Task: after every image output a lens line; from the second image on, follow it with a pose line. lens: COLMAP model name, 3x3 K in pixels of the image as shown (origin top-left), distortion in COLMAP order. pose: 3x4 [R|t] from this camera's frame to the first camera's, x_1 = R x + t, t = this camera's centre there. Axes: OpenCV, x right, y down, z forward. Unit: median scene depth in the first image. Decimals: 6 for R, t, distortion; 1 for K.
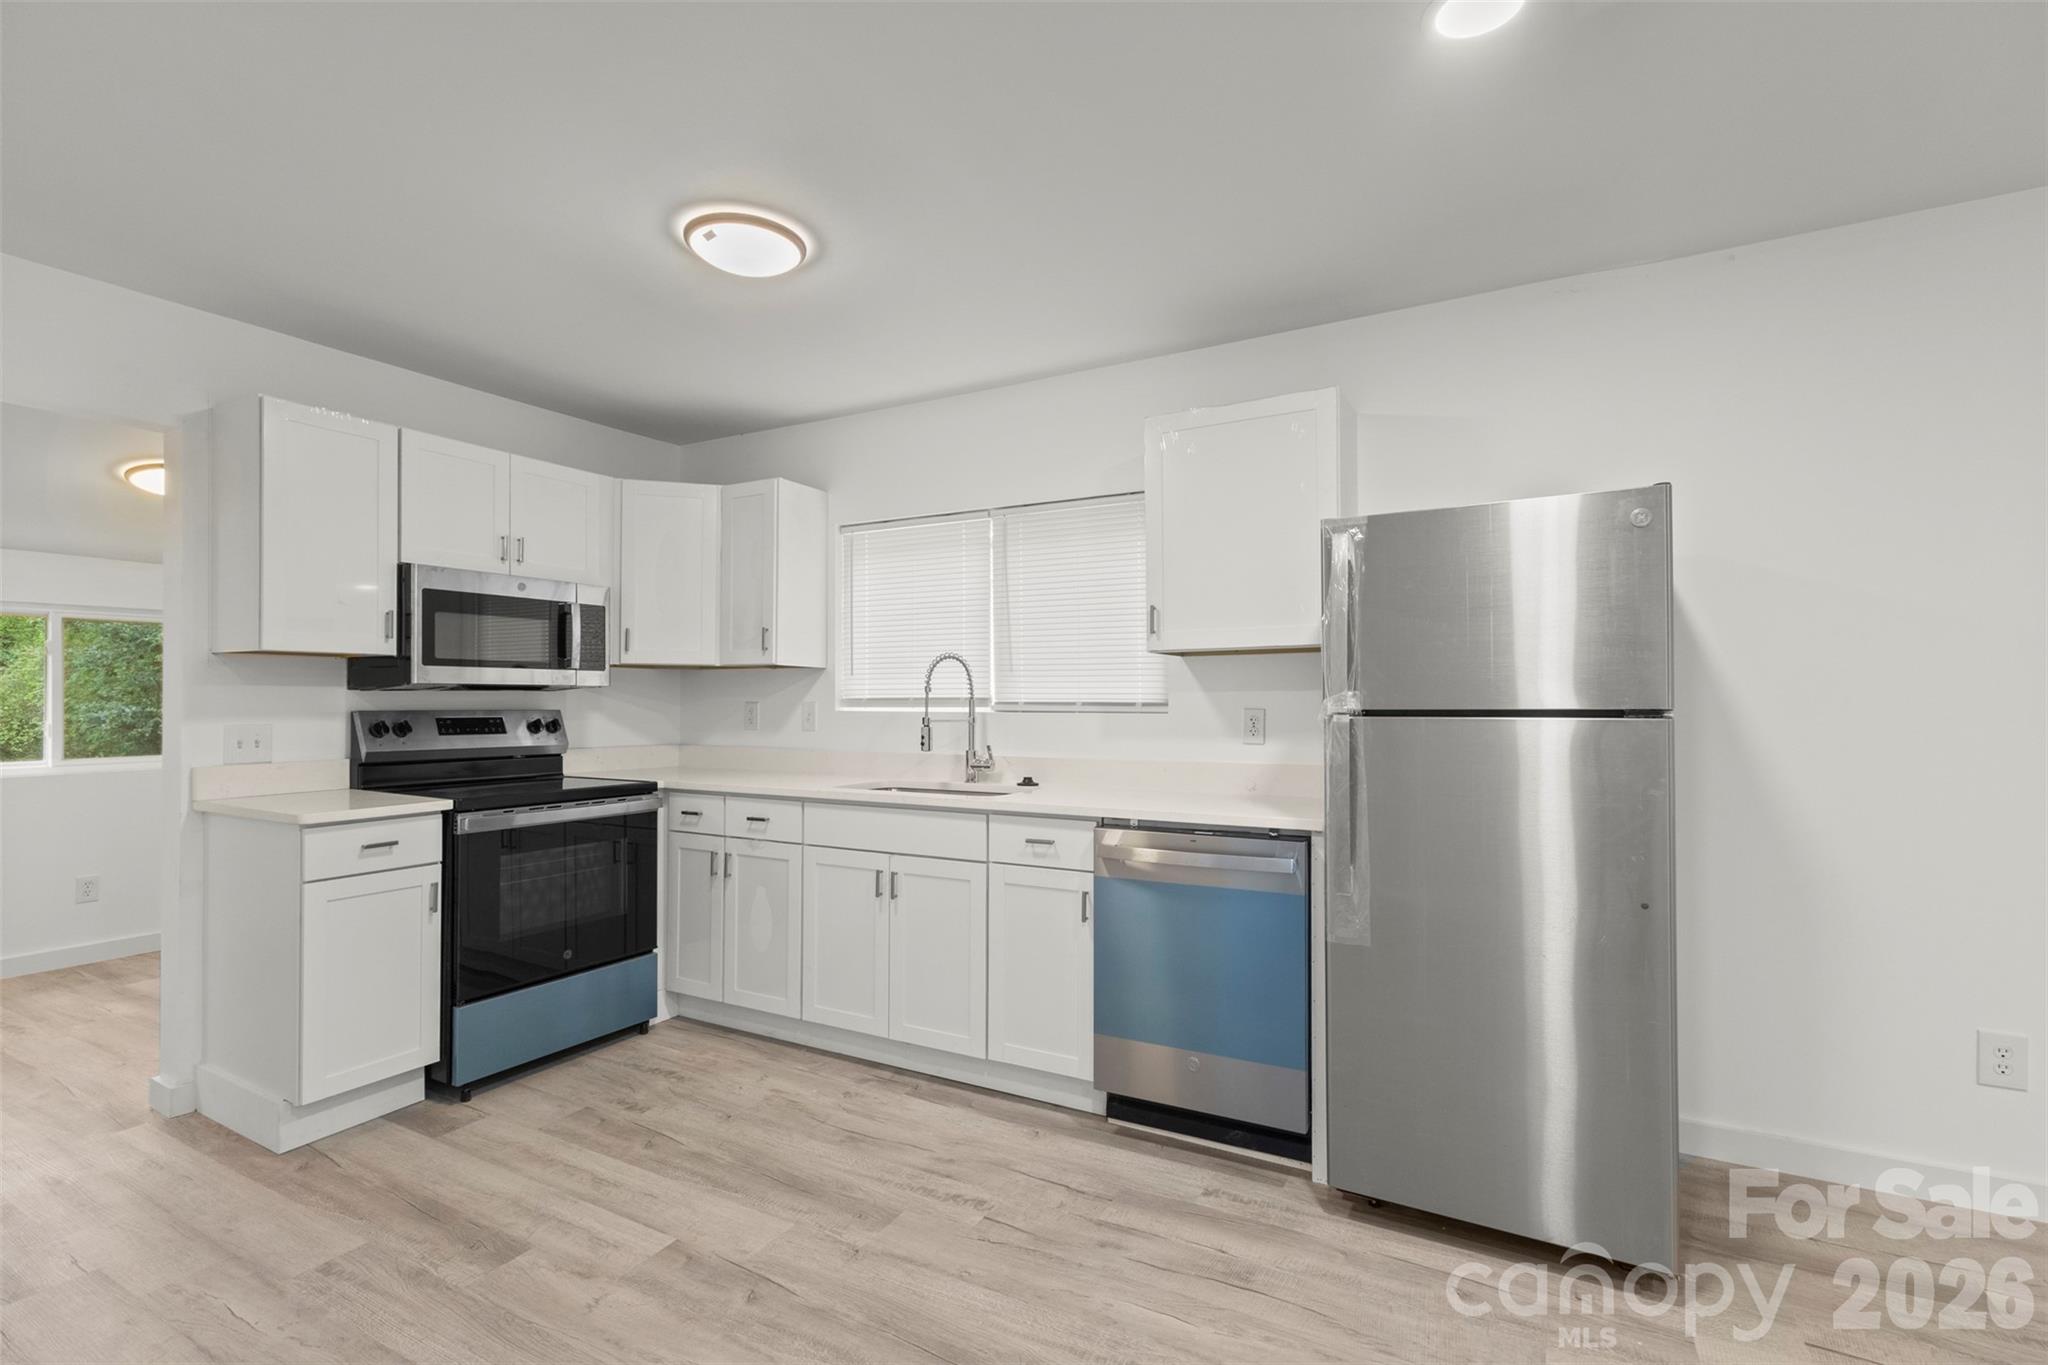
lens RADIAL K [[950.1, 0, 1023.7], [0, 950.1, 697.9], [0, 0, 1]] dist [0.005768, -0.001098]
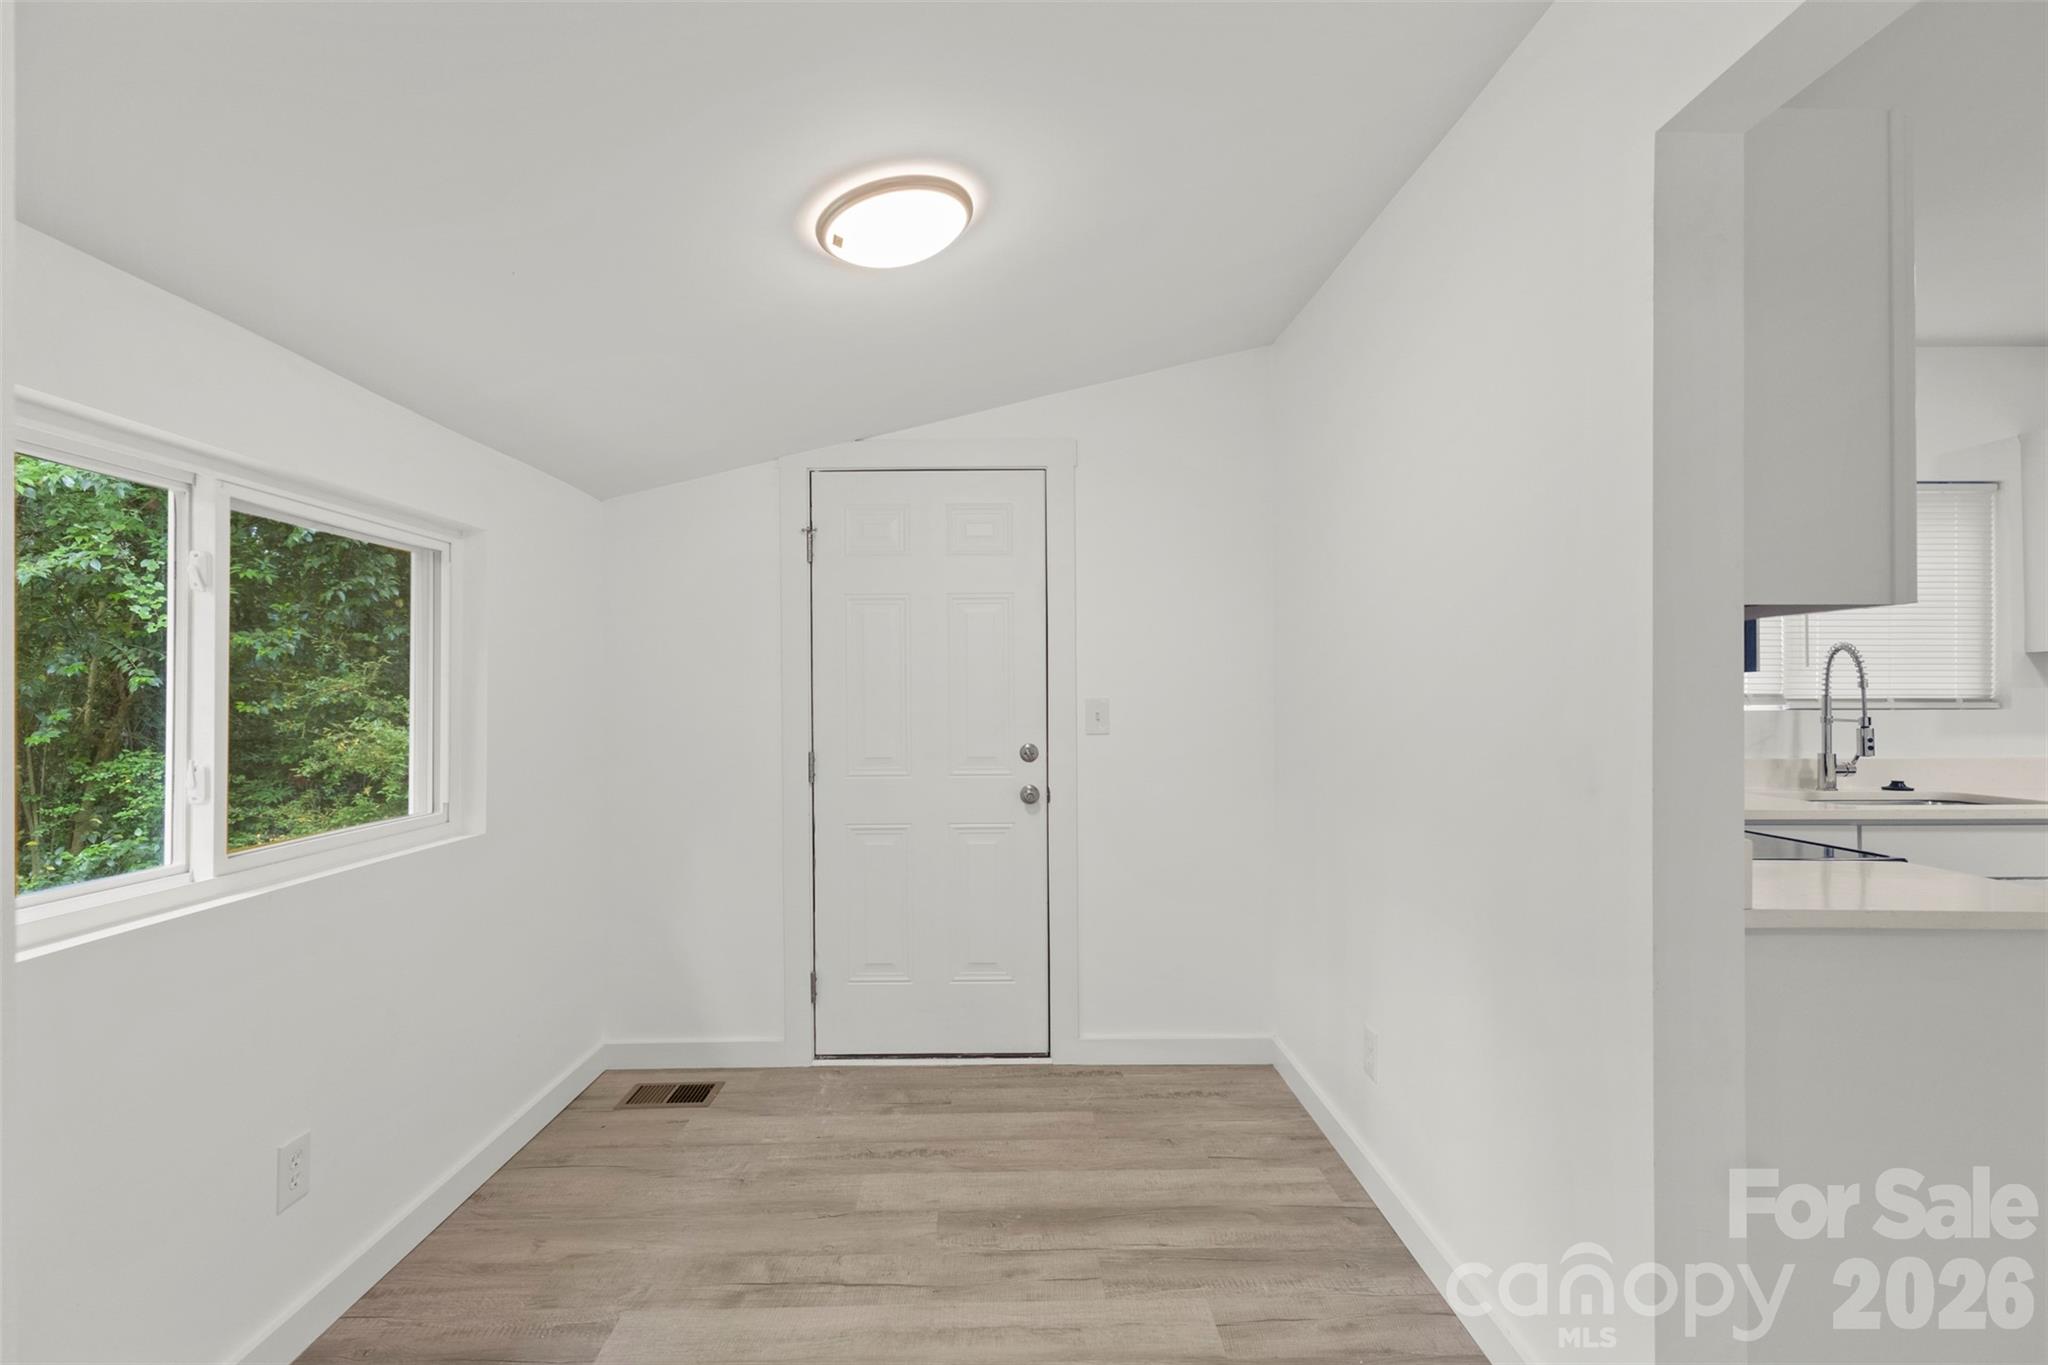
lens RADIAL K [[950.1, 0, 1022.9], [0, 950.1, 686.5], [0, 0, 1]] dist [0.005768, -0.001098]
pose [[0.861451, -0.003870, 0.507826, -1.178887], [0.000764, 0.999980, 0.006324, -0.014194], [-0.507840, -0.005059, 0.861436, 0.620345]]
